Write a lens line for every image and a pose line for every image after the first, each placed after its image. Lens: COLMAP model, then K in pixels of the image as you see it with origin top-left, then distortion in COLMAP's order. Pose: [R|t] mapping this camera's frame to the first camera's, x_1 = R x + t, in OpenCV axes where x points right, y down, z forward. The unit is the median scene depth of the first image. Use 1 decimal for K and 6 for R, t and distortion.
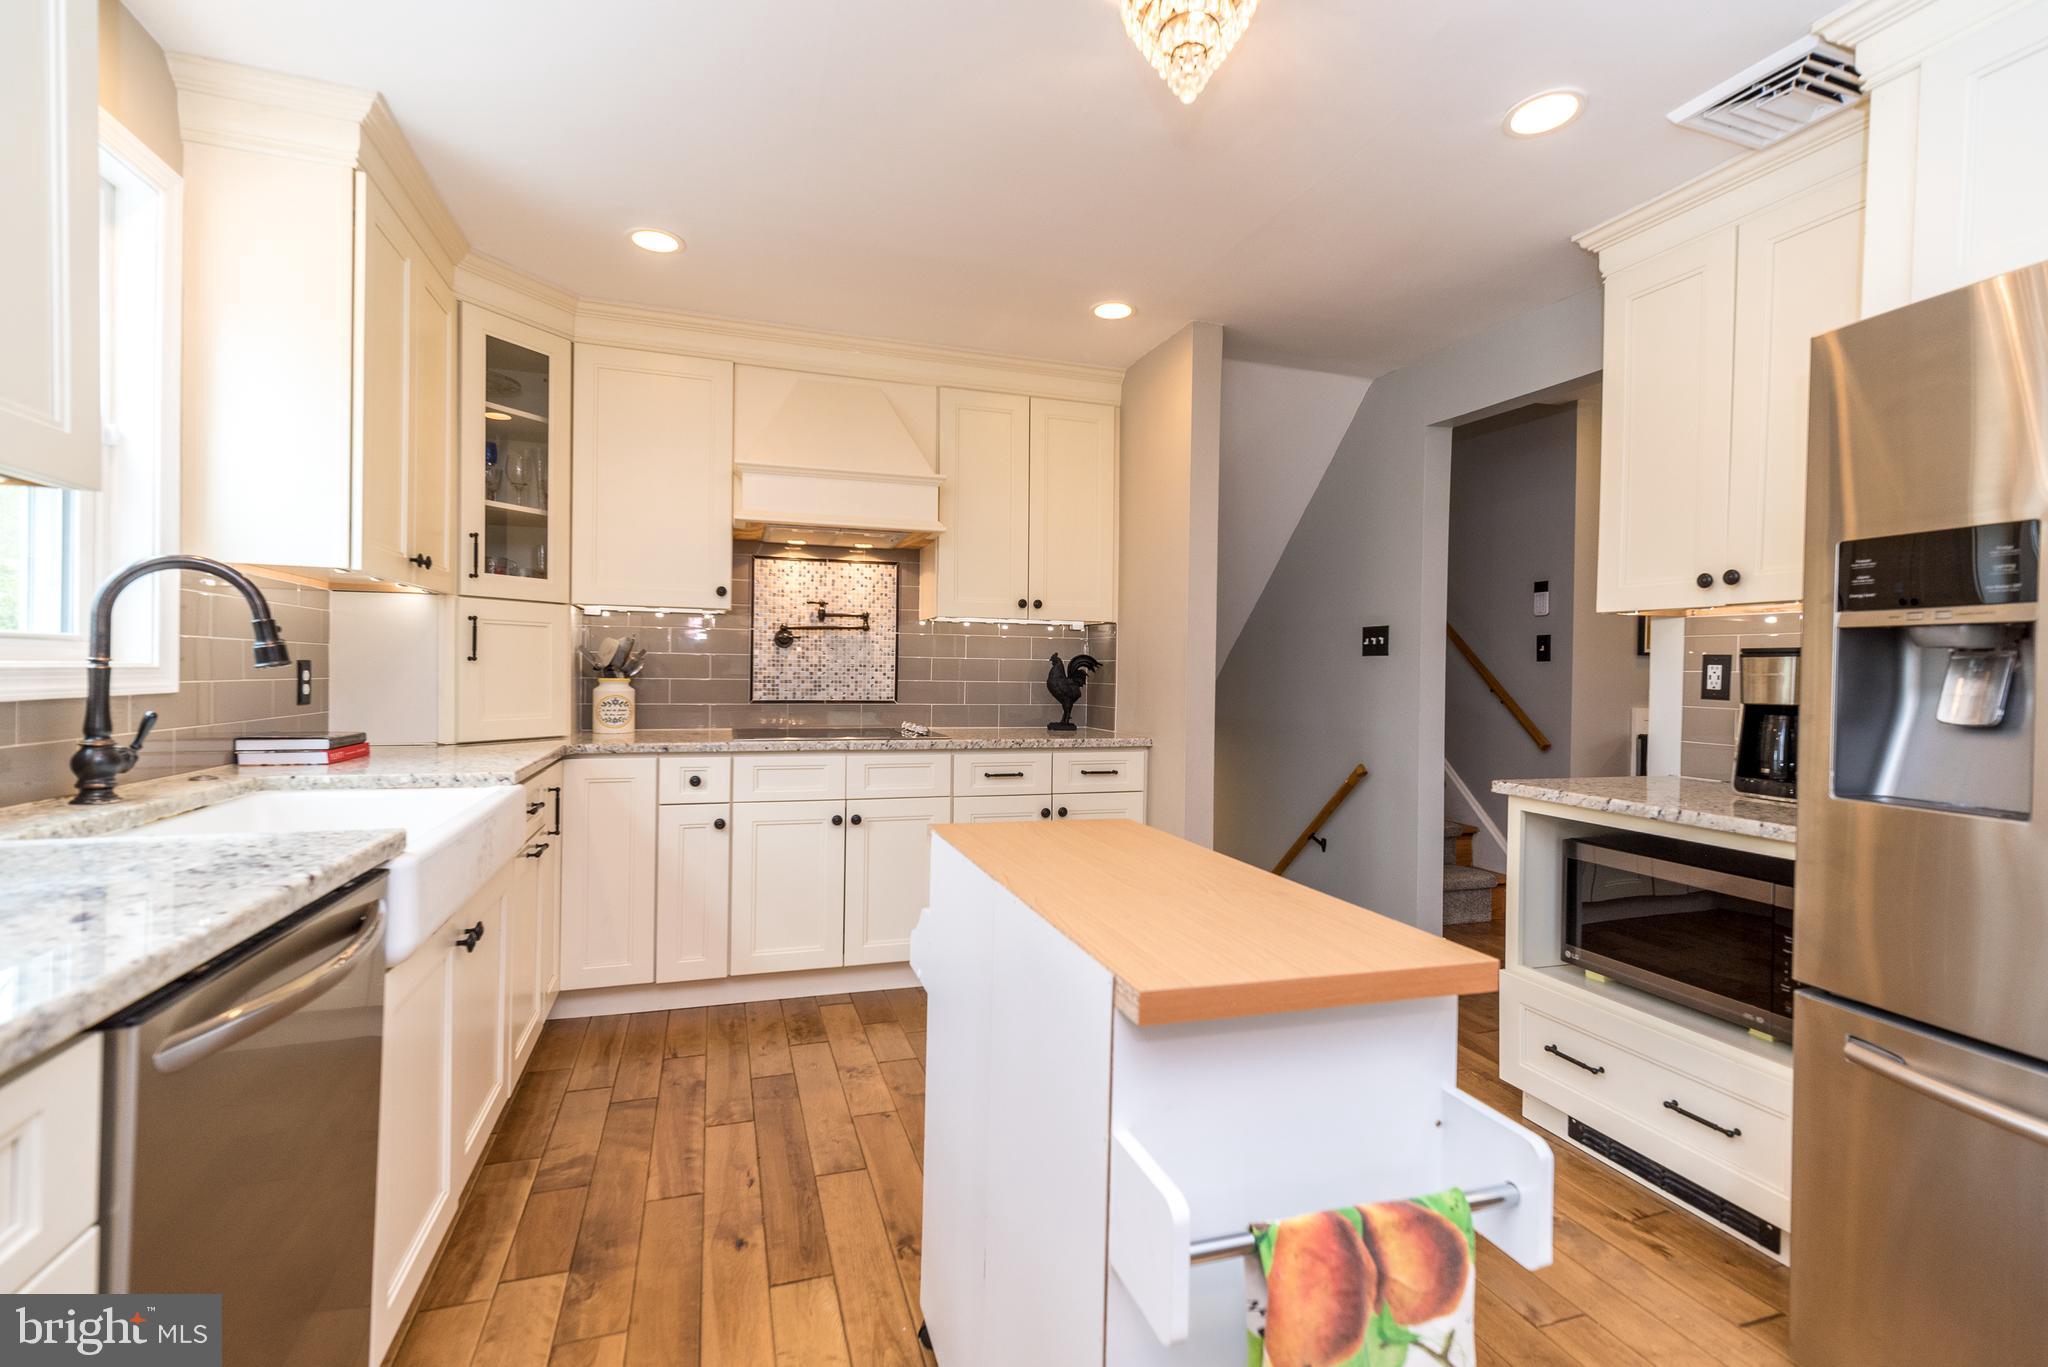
lens RADIAL K [[918.1, 0, 1025.9], [0, 918.1, 678.7], [0, 0, 1]] dist [0.011581, 0.000966]
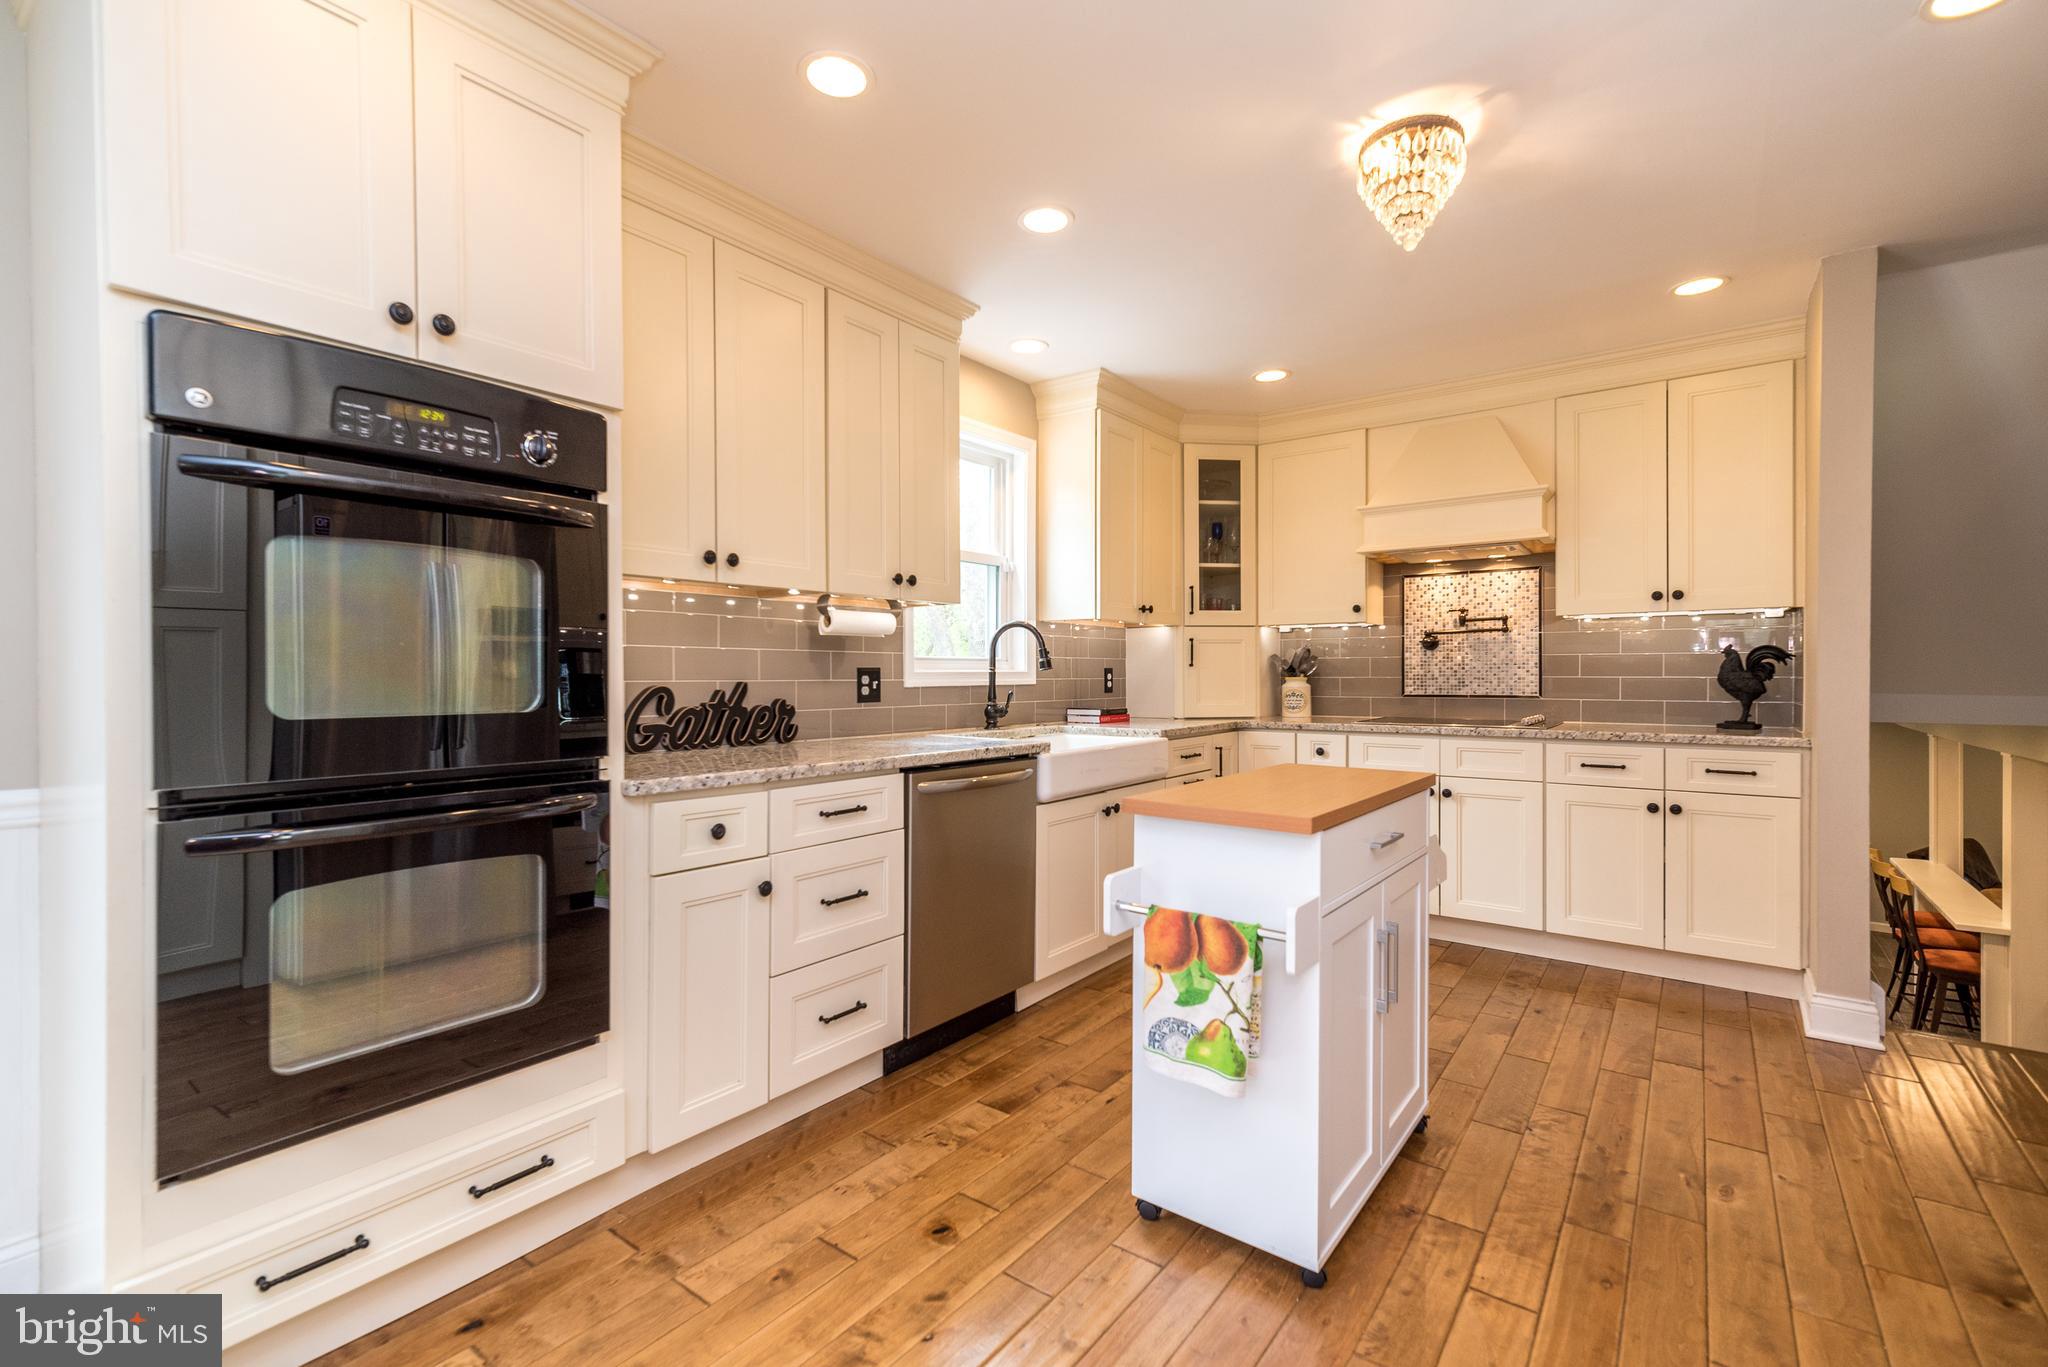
lens RADIAL K [[918.1, 0, 1016.6], [0, 918.1, 682.0], [0, 0, 1]] dist [0.011581, 0.000966]
pose [[0.567257, -0.008640, -0.823495, 0.553746], [0.005005, 0.999963, -0.007044, 0.017344], [0.823525, -0.000126, 0.567279, -0.153583]]
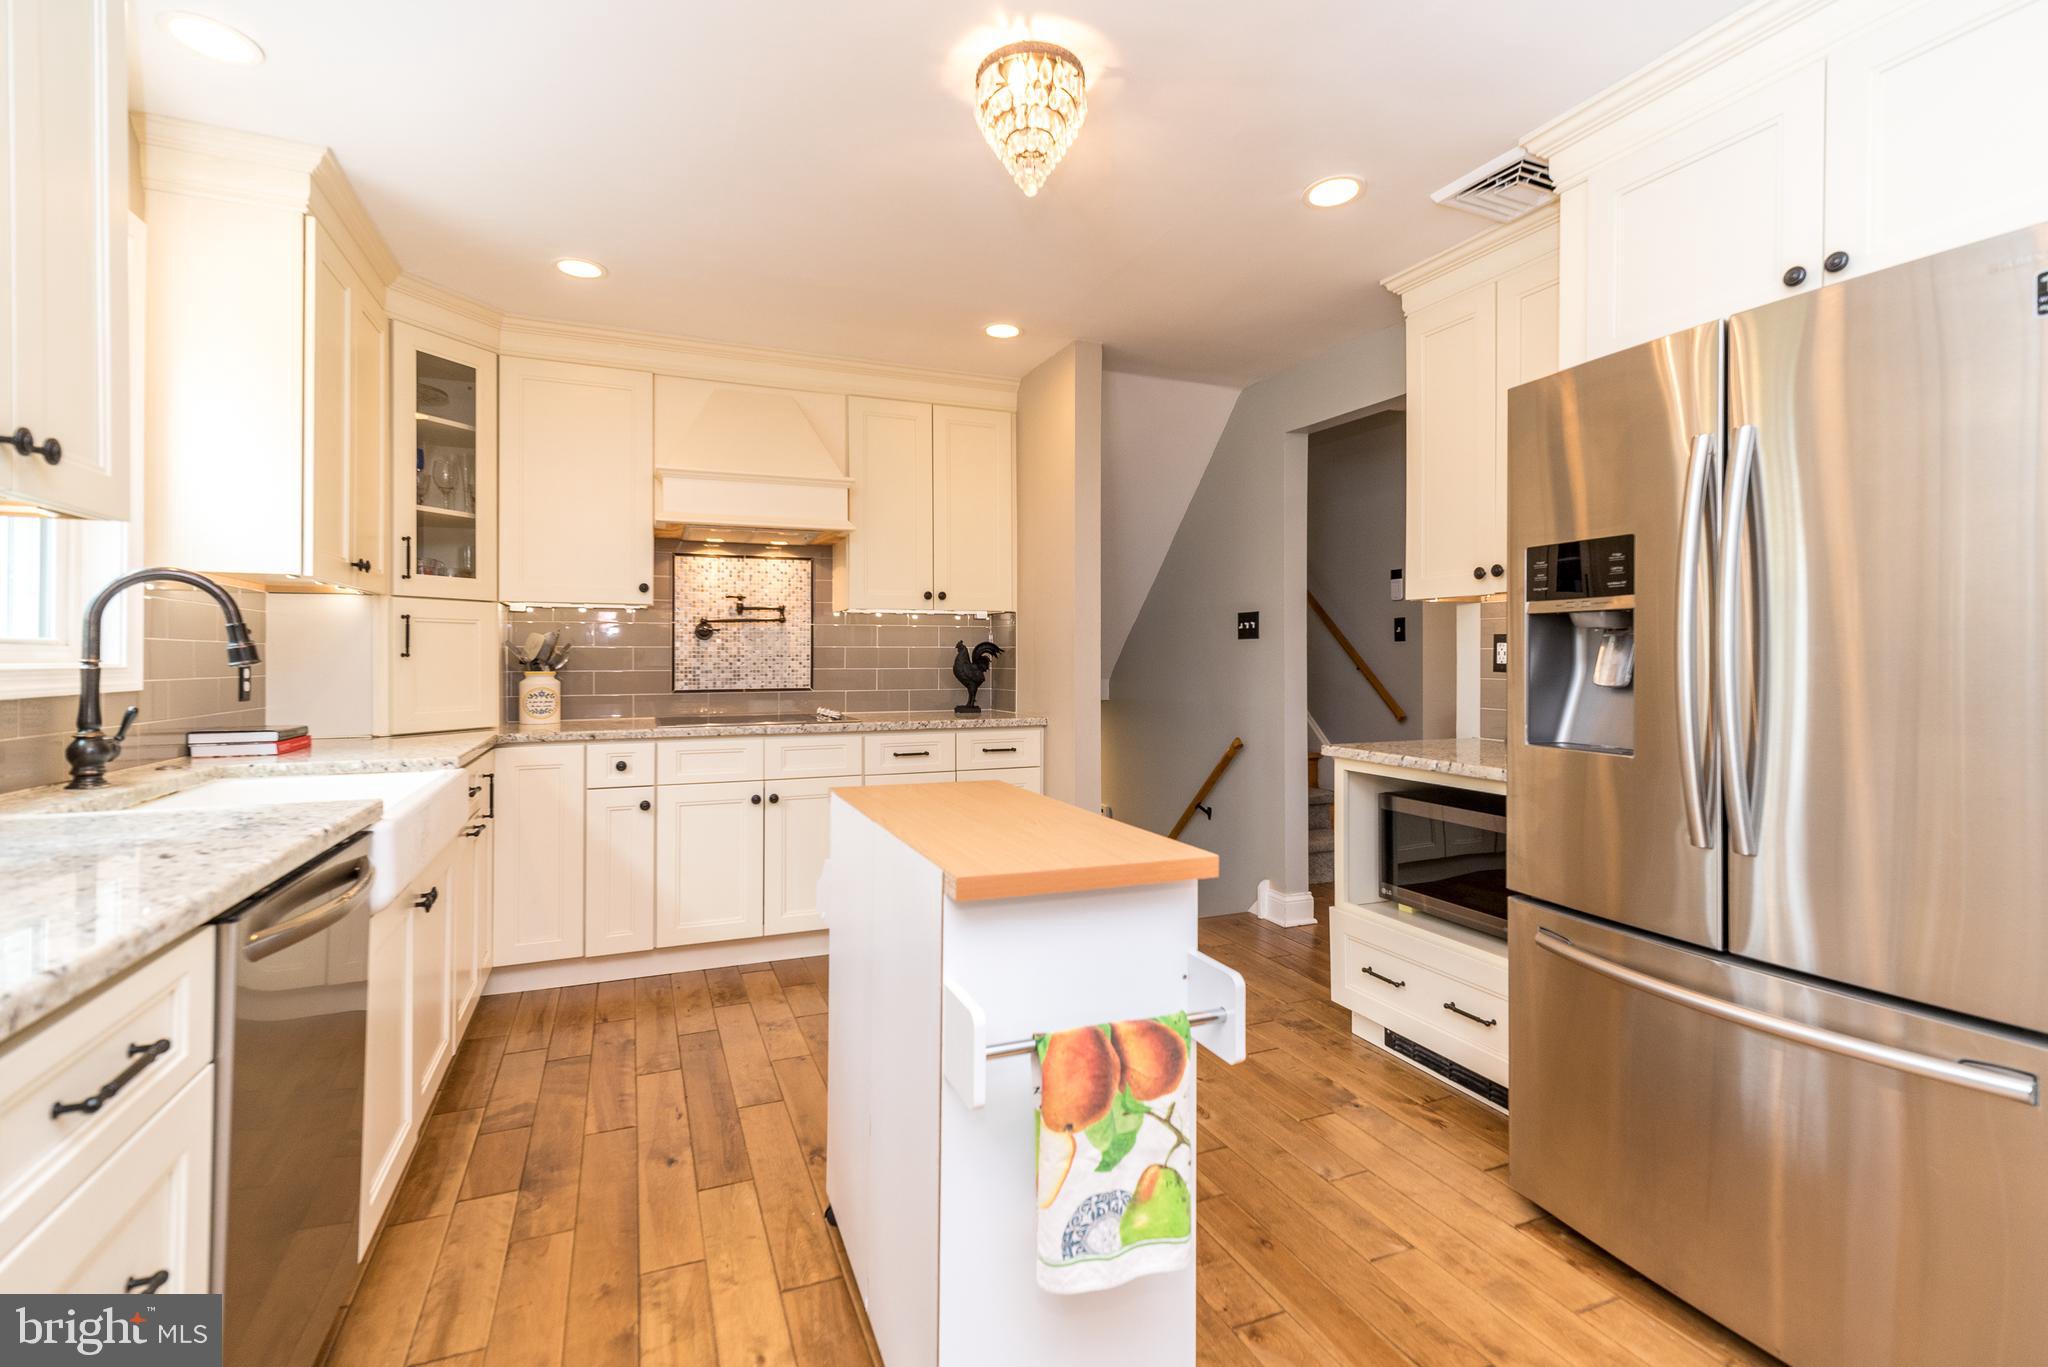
lens RADIAL K [[918.1, 0, 996.2], [0, 918.1, 649.5], [0, 0, 1]] dist [0.011581, 0.000966]
pose [[0.998633, -0.015973, 0.049761, 0.028892], [0.016835, 0.999714, -0.016966, 0.001762], [-0.049475, 0.017781, 0.998617, -0.108752]]
